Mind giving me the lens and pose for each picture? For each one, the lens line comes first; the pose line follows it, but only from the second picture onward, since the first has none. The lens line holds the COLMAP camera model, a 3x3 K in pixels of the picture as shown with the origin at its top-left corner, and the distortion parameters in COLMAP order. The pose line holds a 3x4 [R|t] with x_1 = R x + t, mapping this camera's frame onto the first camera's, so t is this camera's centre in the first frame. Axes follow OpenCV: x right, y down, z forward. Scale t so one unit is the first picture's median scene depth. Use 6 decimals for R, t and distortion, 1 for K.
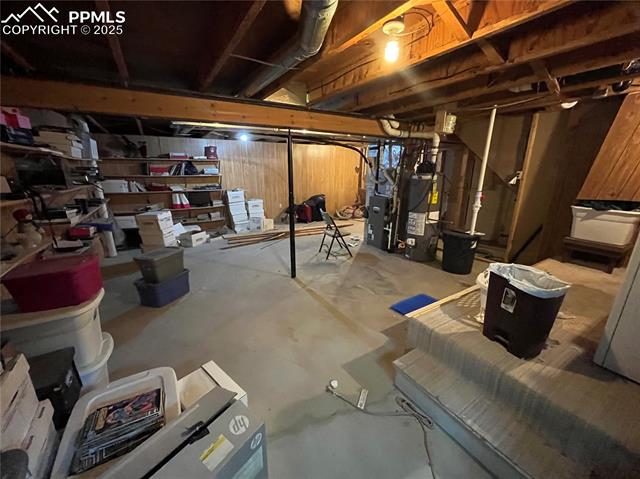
lens RADIAL K [[257.9, 0, 317.4], [0, 257.9, 242.3], [0, 0, 1]] dist [-0.006856, 0.001355]
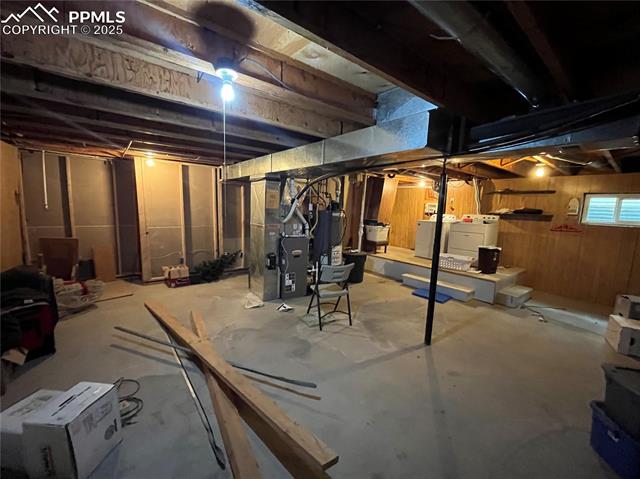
lens RADIAL K [[257.9, 0, 316.1], [0, 257.9, 239.2], [0, 0, 1]] dist [-0.006856, 0.001355]
pose [[-0.115329, -0.124839, 0.985451, -0.727470], [0.240913, 0.958936, 0.149674, -0.342008], [-0.963670, 0.254670, -0.080517, 1.213389]]
